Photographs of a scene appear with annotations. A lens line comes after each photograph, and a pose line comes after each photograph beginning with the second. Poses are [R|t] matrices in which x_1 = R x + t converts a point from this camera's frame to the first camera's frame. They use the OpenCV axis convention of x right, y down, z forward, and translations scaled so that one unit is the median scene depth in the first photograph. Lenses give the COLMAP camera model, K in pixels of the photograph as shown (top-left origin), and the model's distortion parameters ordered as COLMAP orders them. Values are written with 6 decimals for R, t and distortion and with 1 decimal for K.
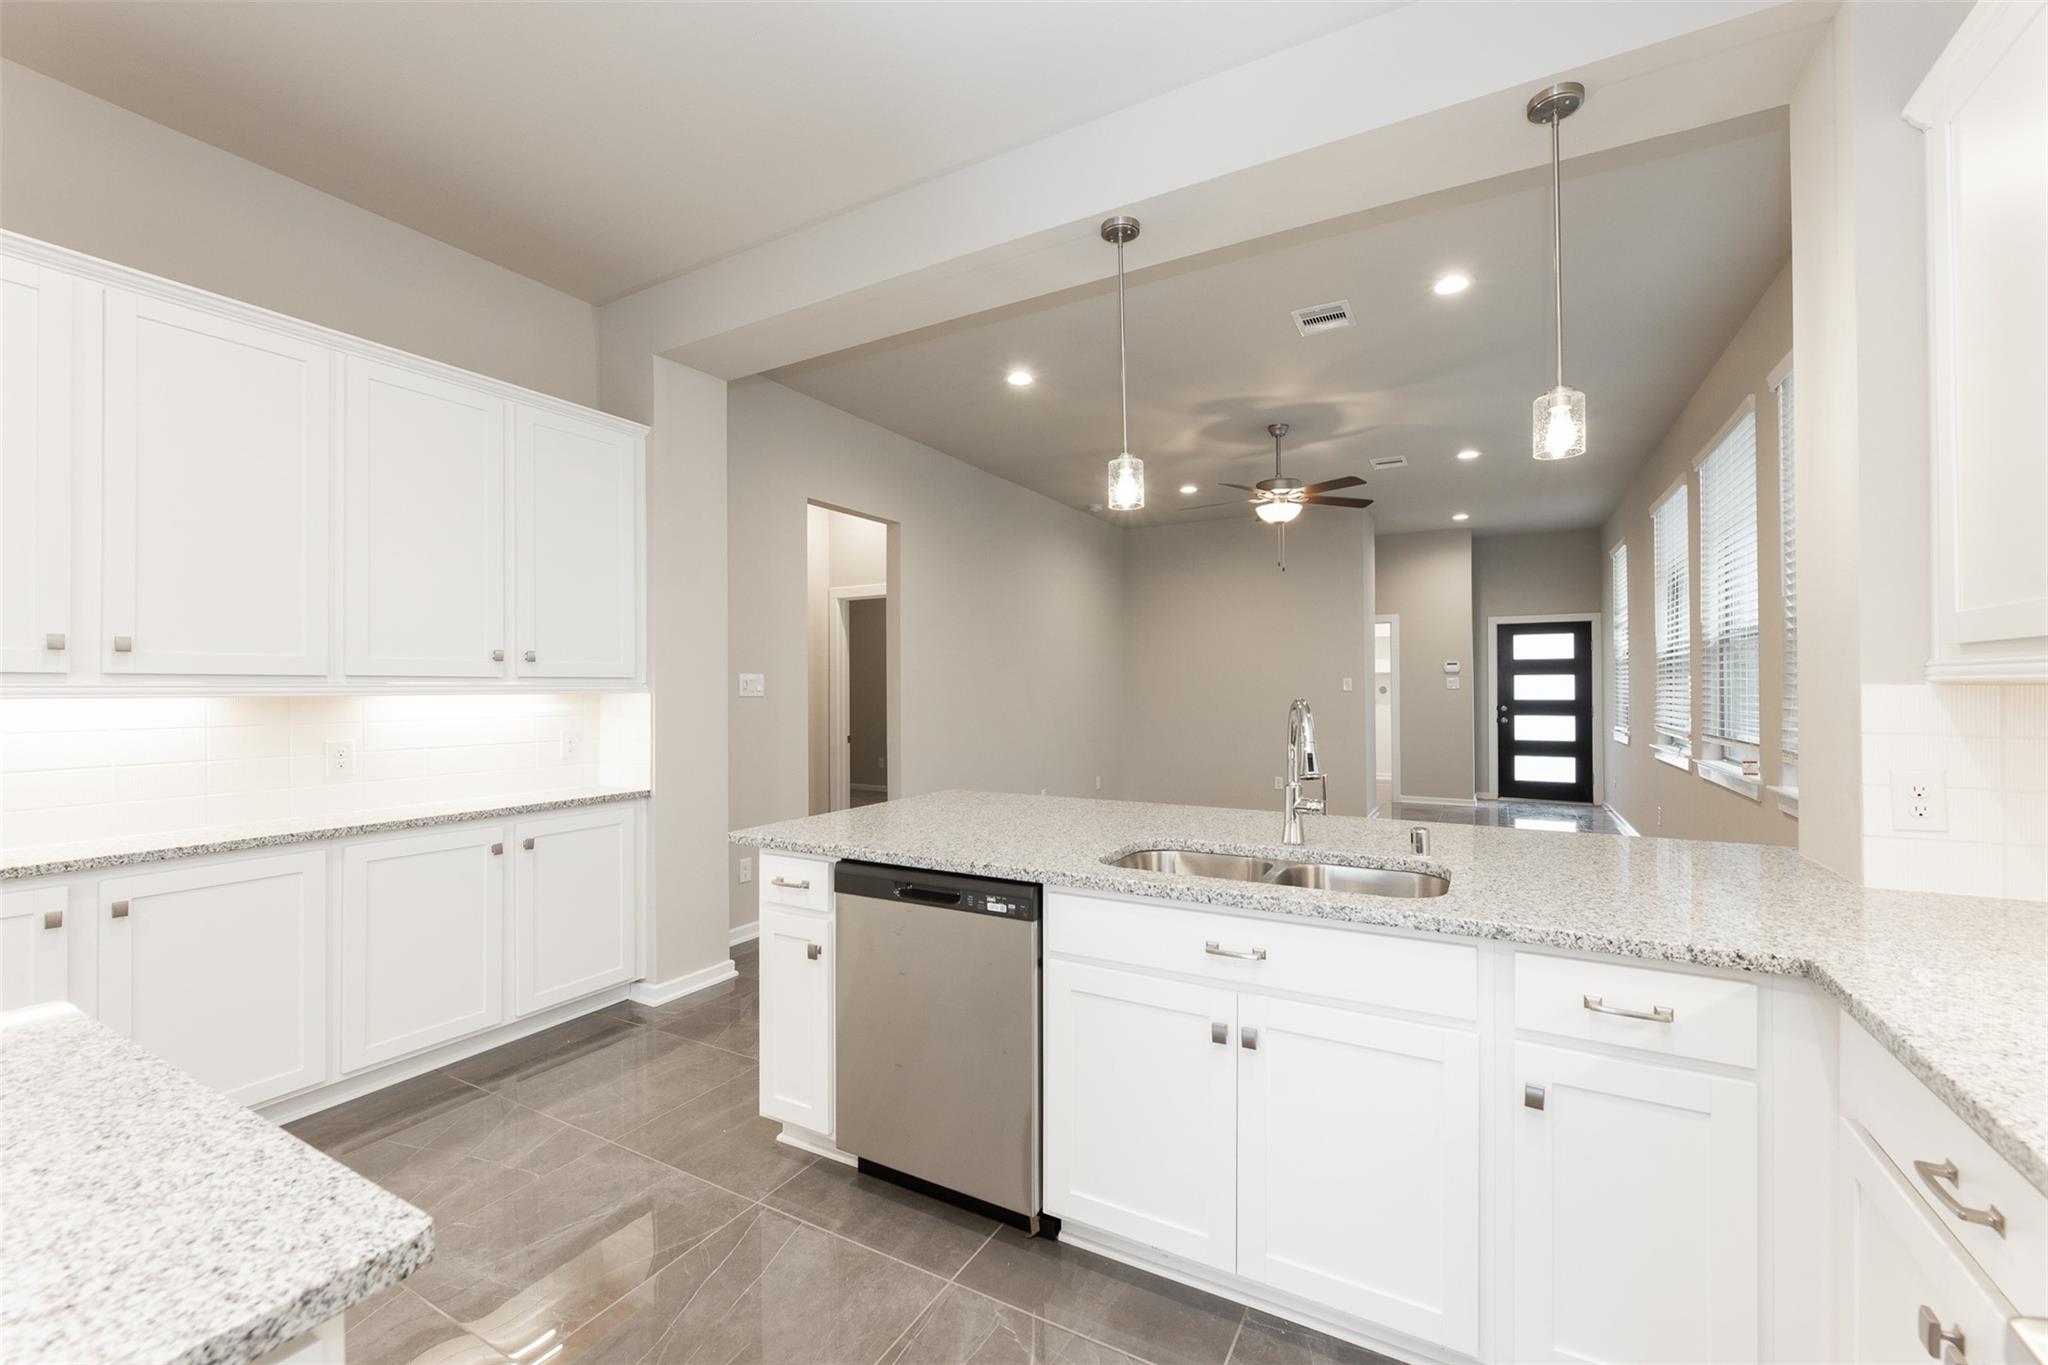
lens RADIAL K [[838.2, 0, 1020.2], [0, 838.2, 677.4], [0, 0, 1]] dist [-0.005254, 0.001182]
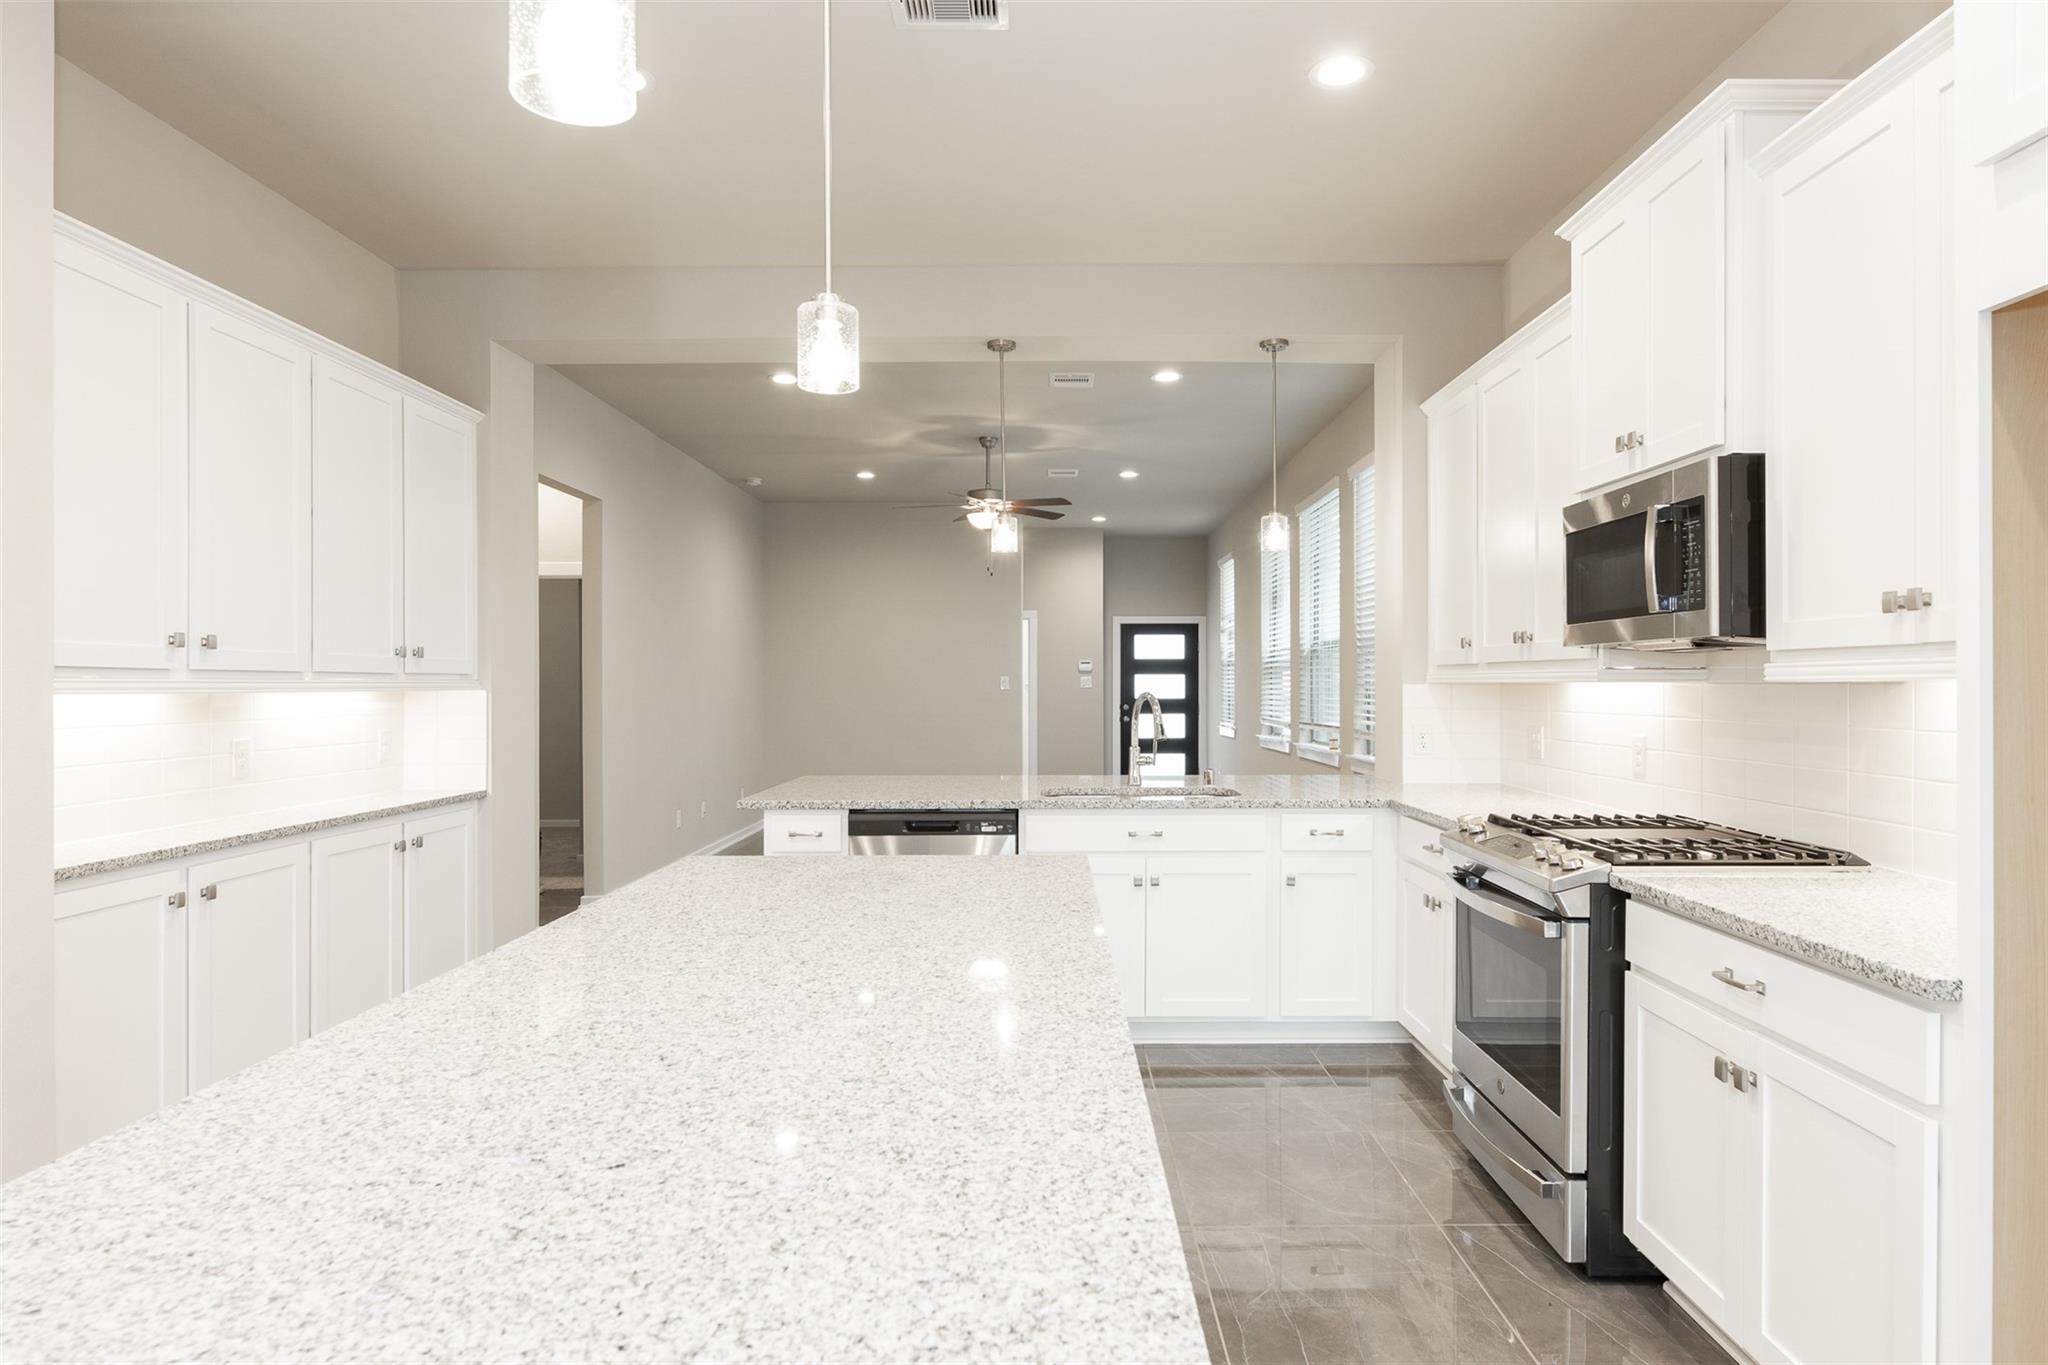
lens RADIAL K [[1194.0, 0, 1039.4], [0, 1194.0, 677.8], [0, 0, 1]] dist [-0.000317, -0.001757]
pose [[0.870119, 0.004988, 0.492817, -0.574186], [-0.007283, 0.999970, 0.002738, -0.004018], [-0.492788, -0.005972, 0.870129, -0.525568]]
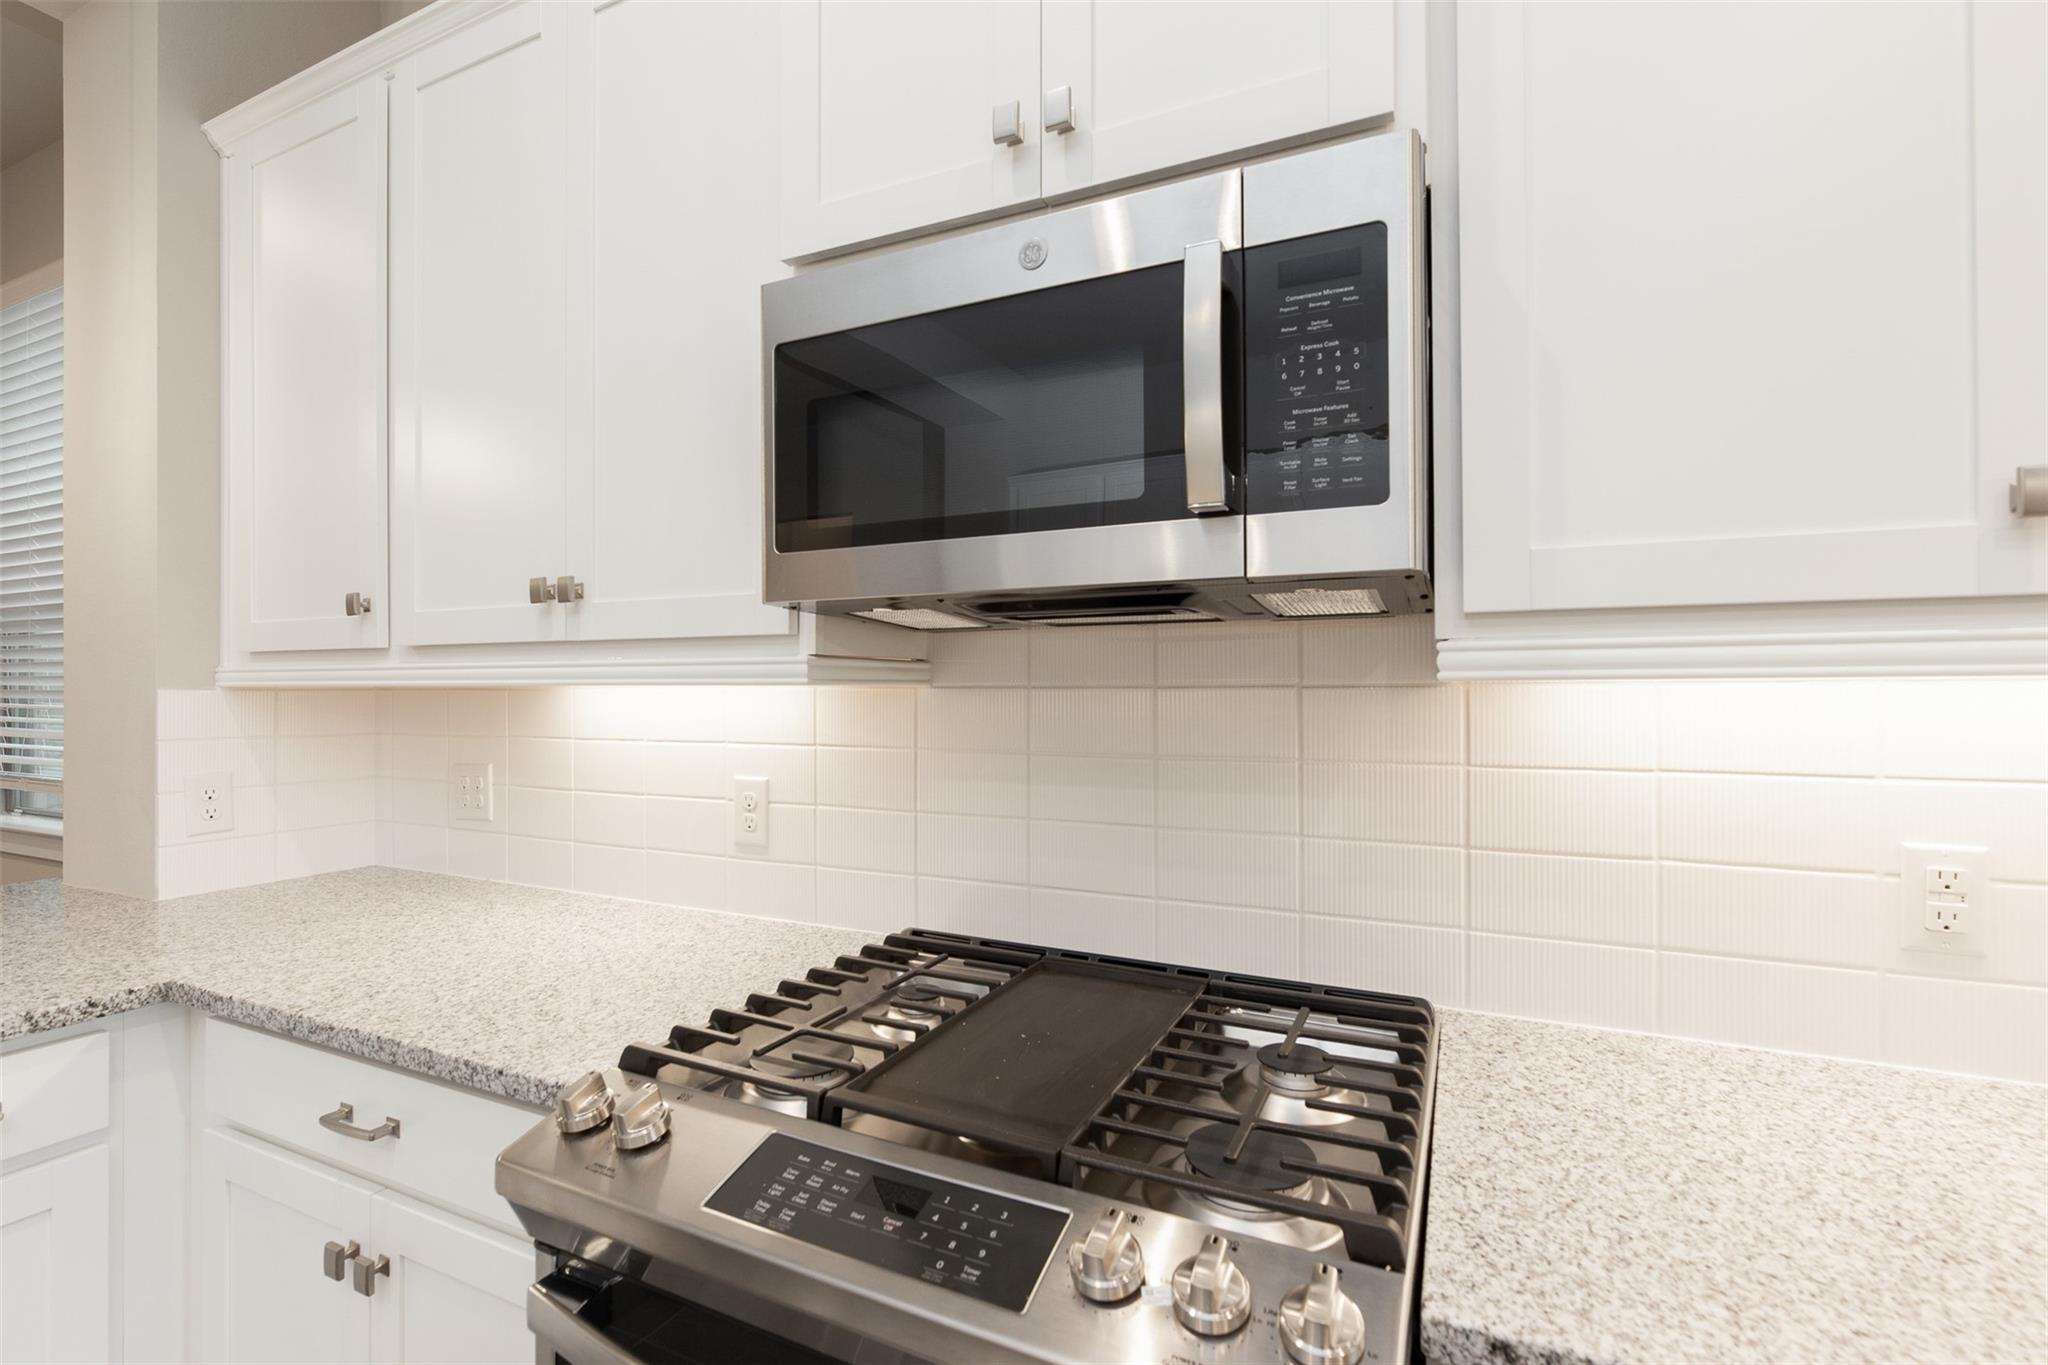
lens RADIAL K [[928.1, 0, 1016.1], [0, 928.1, 685.5], [0, 0, 1]] dist [-0.005769, -0.000059]
pose [[-0.074710, 0.009591, 0.997159, -0.058507], [-0.009610, 0.999900, -0.010337, 0.002371], [-0.997159, -0.010355, -0.074610, 0.045657]]
